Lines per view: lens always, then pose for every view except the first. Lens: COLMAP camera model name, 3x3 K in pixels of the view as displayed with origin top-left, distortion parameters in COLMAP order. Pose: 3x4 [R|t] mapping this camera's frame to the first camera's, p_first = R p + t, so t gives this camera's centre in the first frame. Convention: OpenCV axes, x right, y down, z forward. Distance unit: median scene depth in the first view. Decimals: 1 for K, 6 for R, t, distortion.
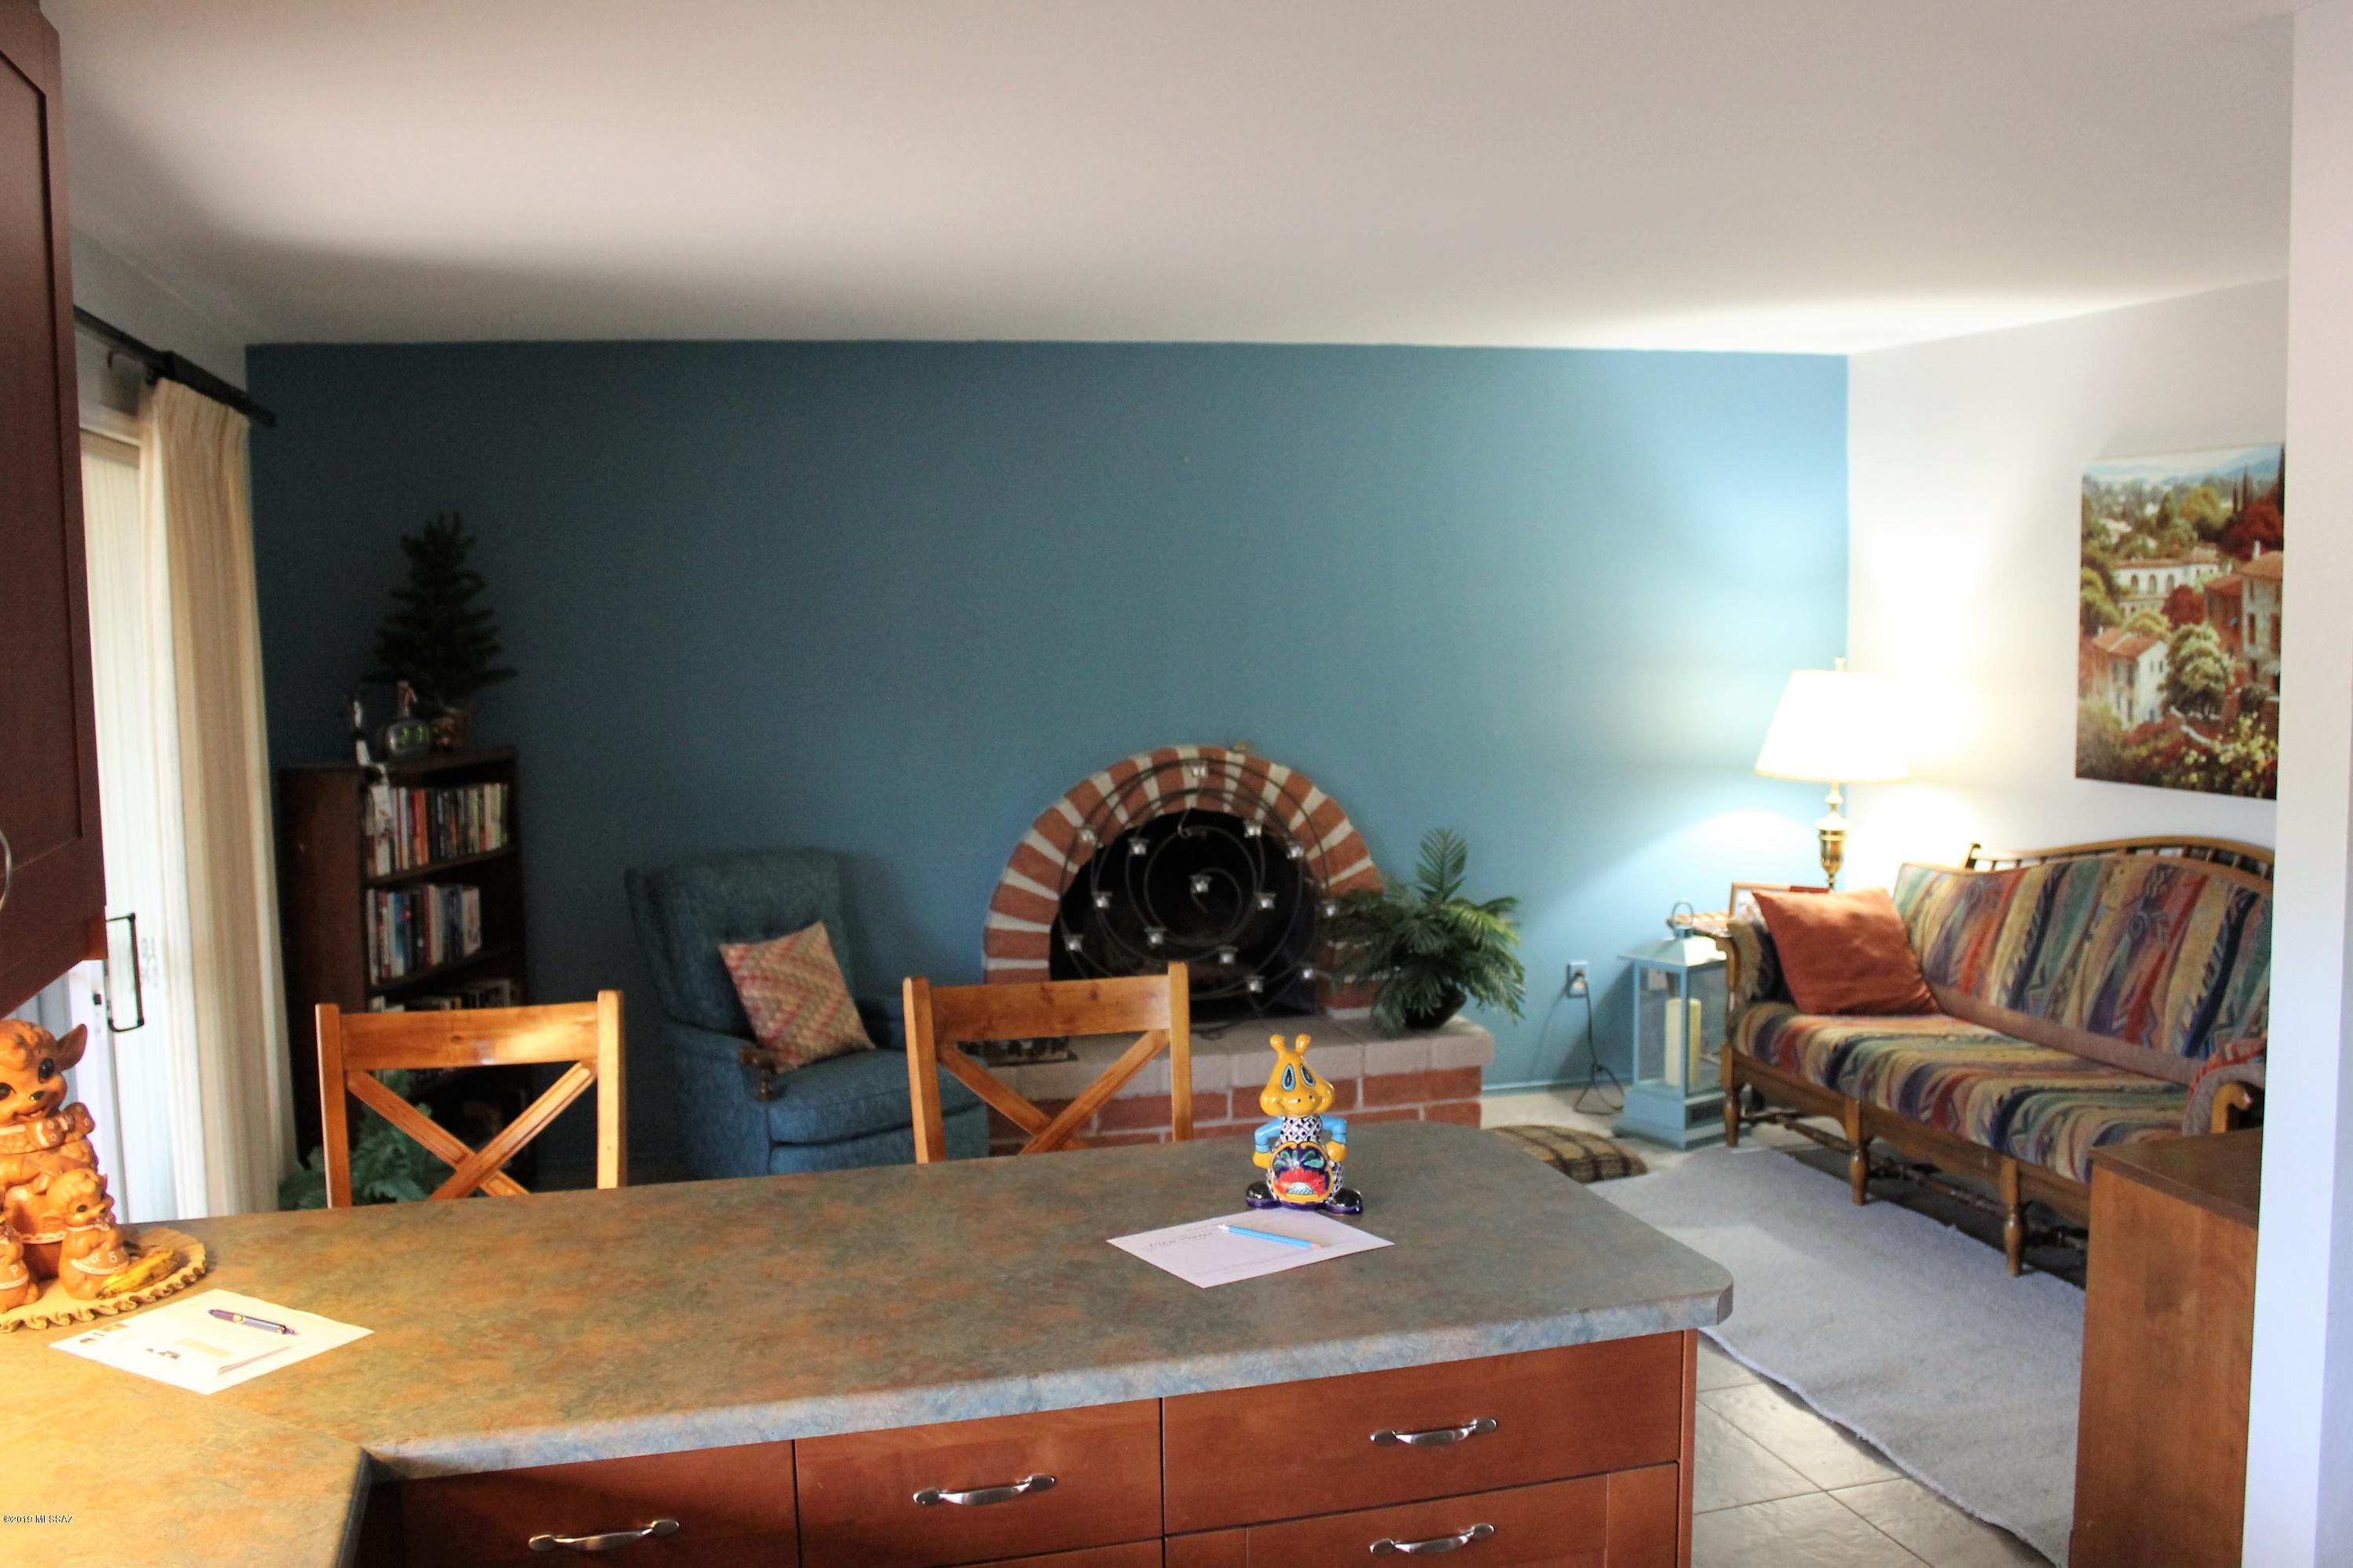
lens RADIAL K [[1962.9, 0, 1173.3], [0, 1962.9, 779.7], [0, 0, 1]] dist [-0.159126, 0.136843]
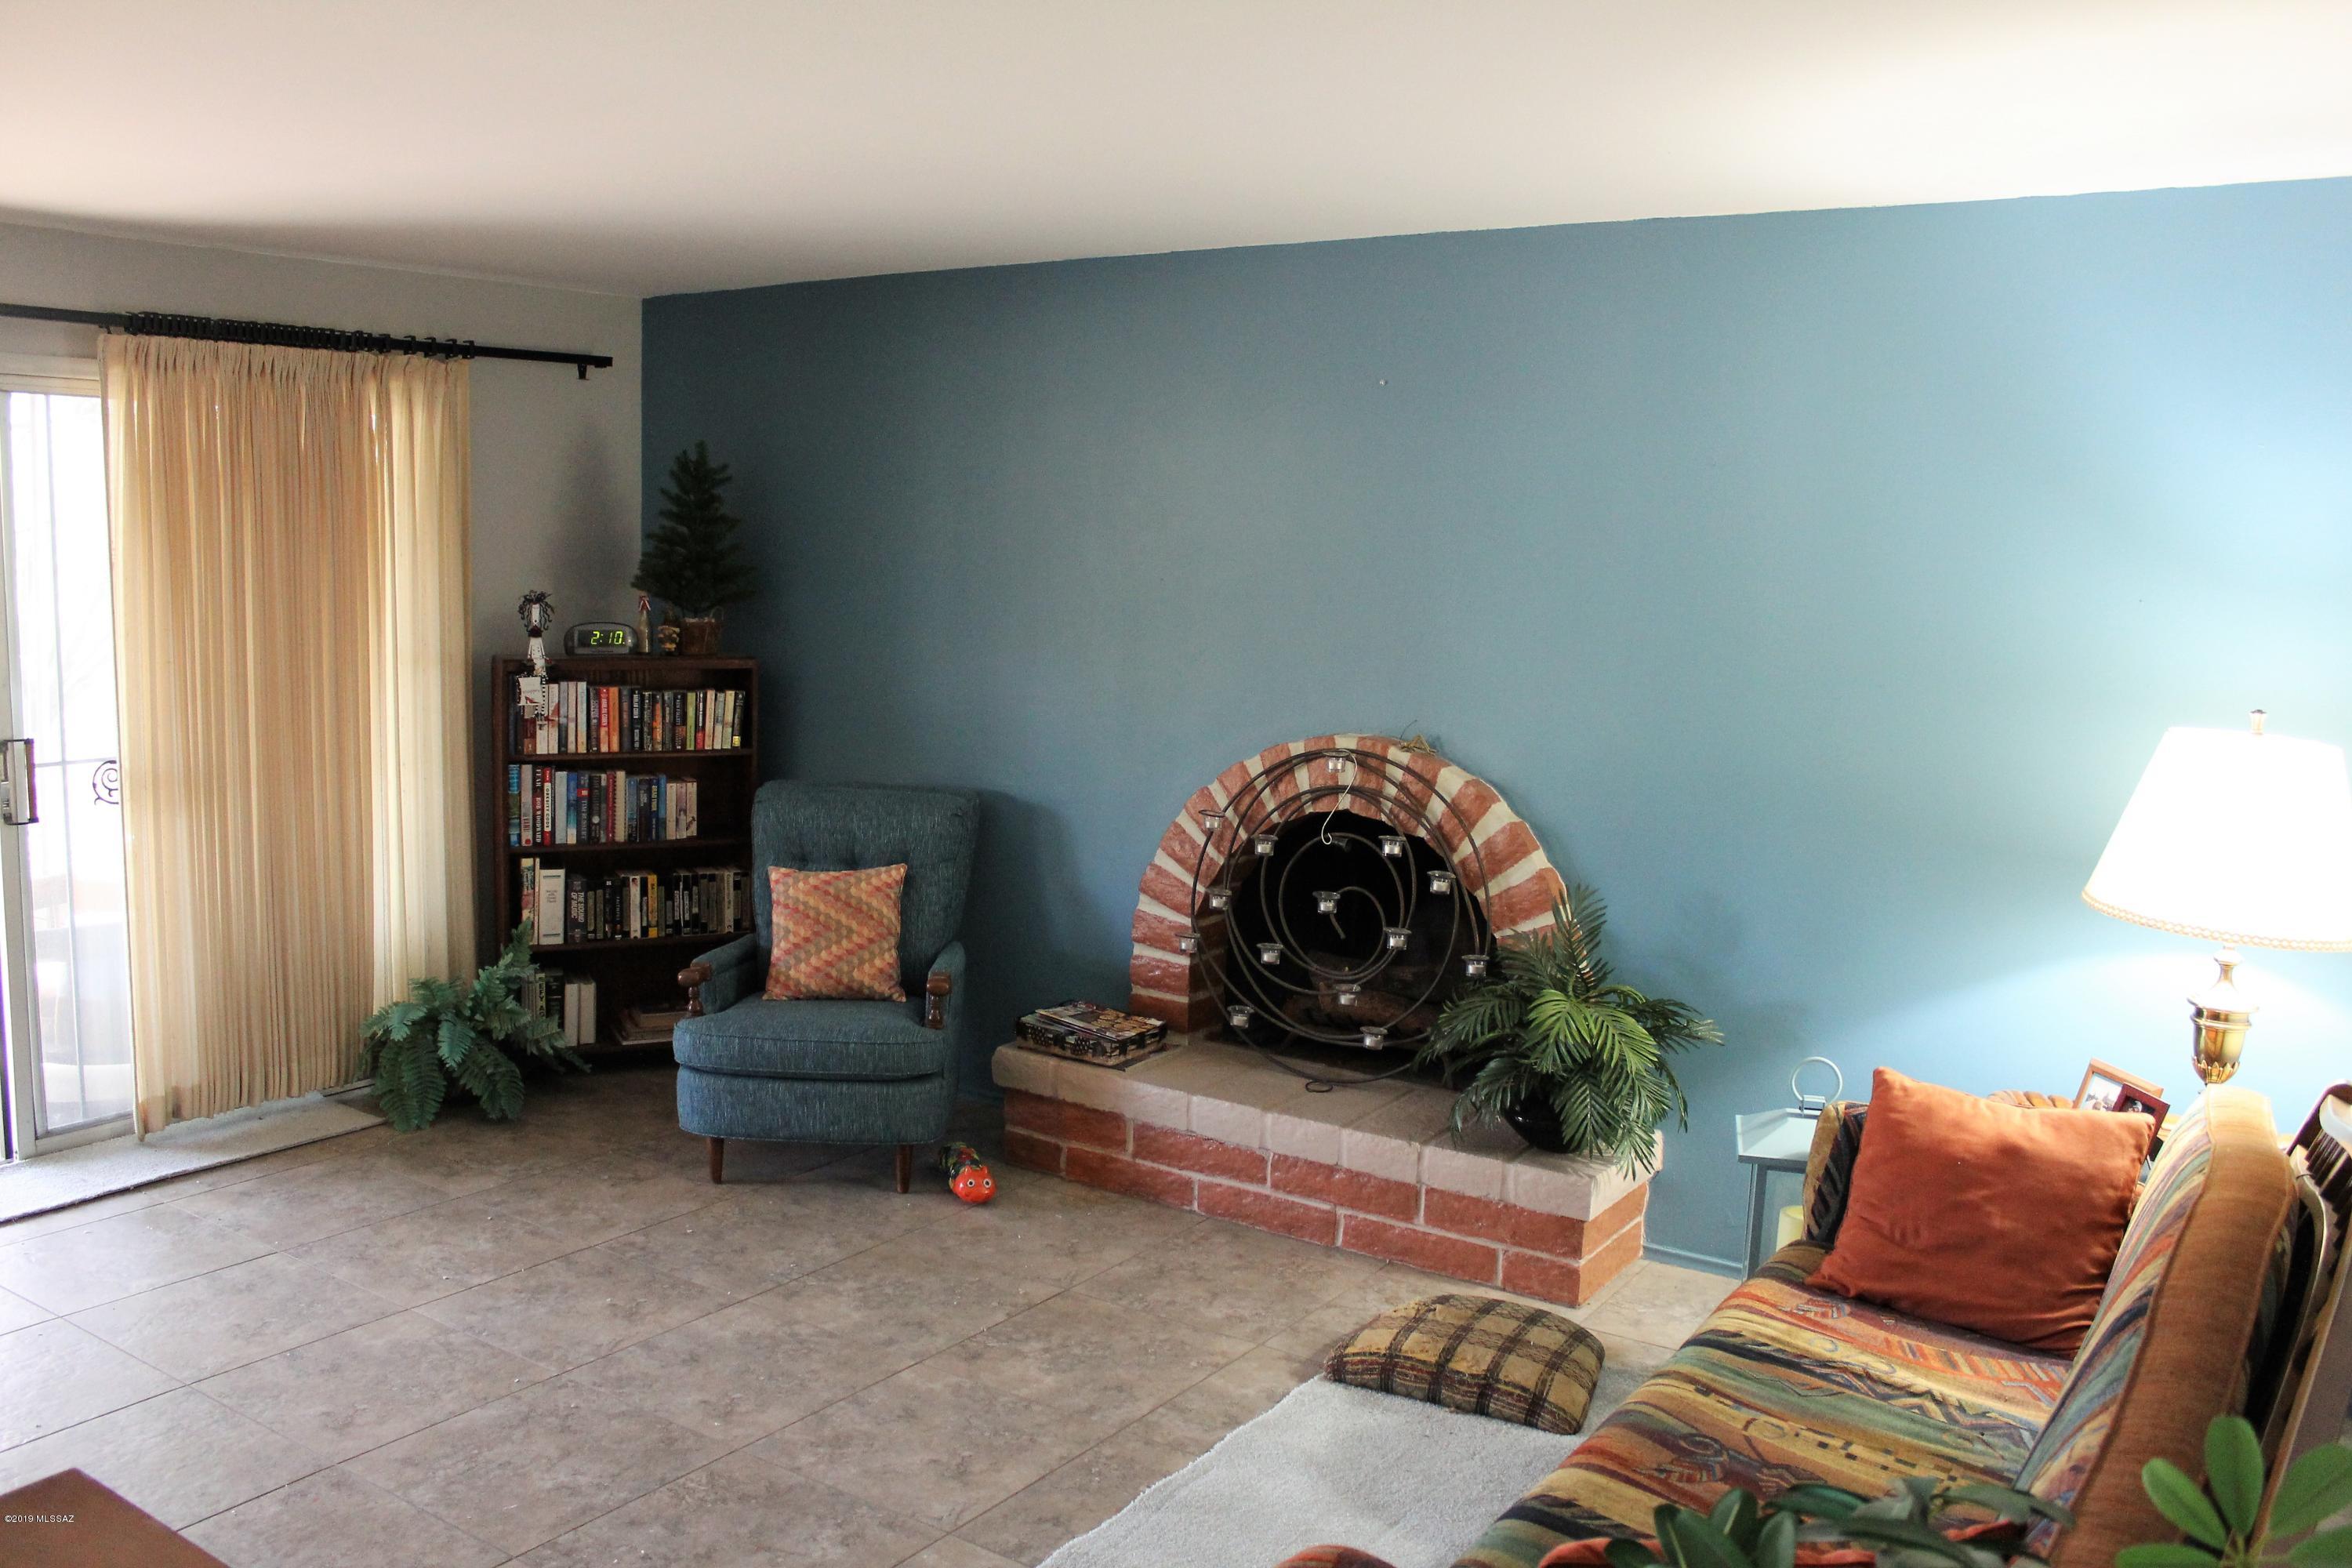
lens RADIAL K [[1962.0, 0, 1174.6], [0, 1962.0, 786.9], [0, 0, 1]] dist [-0.159126, 0.136843]
pose [[0.648902, 0.132172, -0.749304, 0.682859], [-0.107714, 0.990836, 0.081496, -0.064194], [0.753209, 0.027828, 0.657192, 0.492280]]
